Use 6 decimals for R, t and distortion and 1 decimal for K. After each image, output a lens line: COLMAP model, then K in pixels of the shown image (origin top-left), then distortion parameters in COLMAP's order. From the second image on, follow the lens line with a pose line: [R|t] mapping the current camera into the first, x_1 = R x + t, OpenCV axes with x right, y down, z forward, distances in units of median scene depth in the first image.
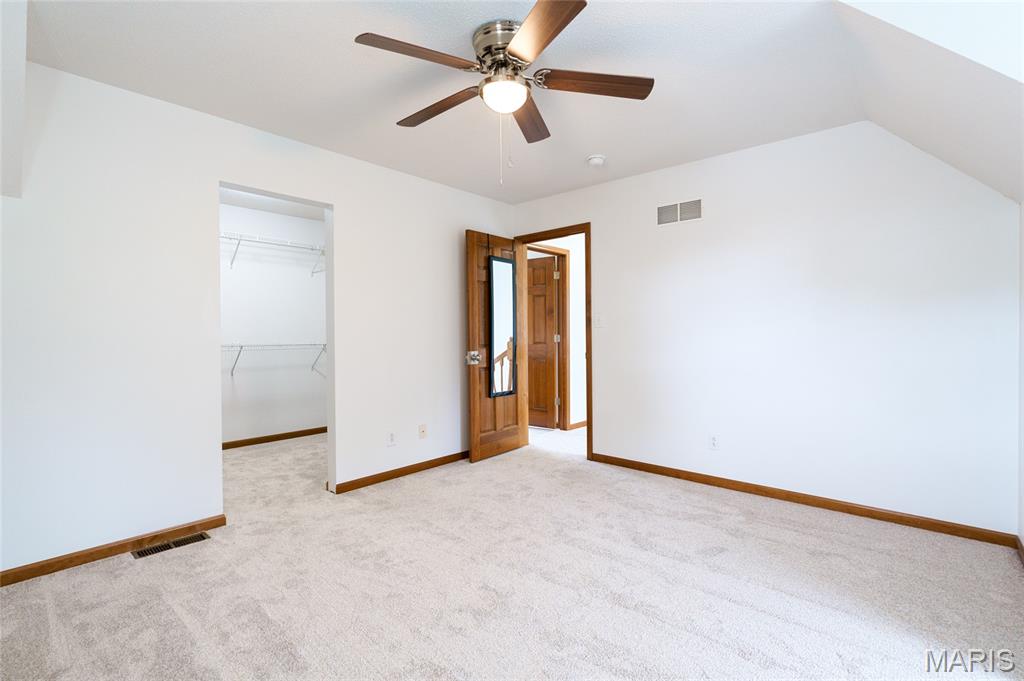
lens RADIAL K [[472.2, 0, 515.7], [0, 472.2, 335.3], [0, 0, 1]] dist [-0.002249, -0.000616]
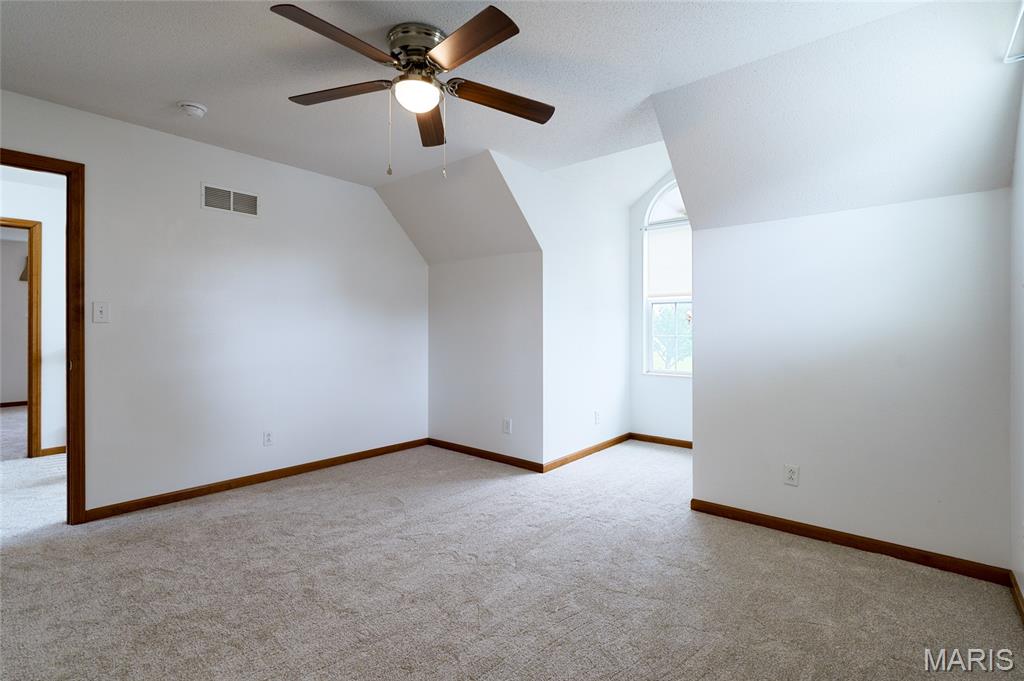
lens RADIAL K [[472.2, 0, 511.7], [0, 472.2, 332.5], [0, 0, 1]] dist [-0.002249, -0.000616]
pose [[-0.006552, -0.003121, 0.999974, -0.600555], [-0.001023, 0.999995, 0.003115, -0.006946], [-0.999978, -0.001003, -0.006556, 0.470162]]
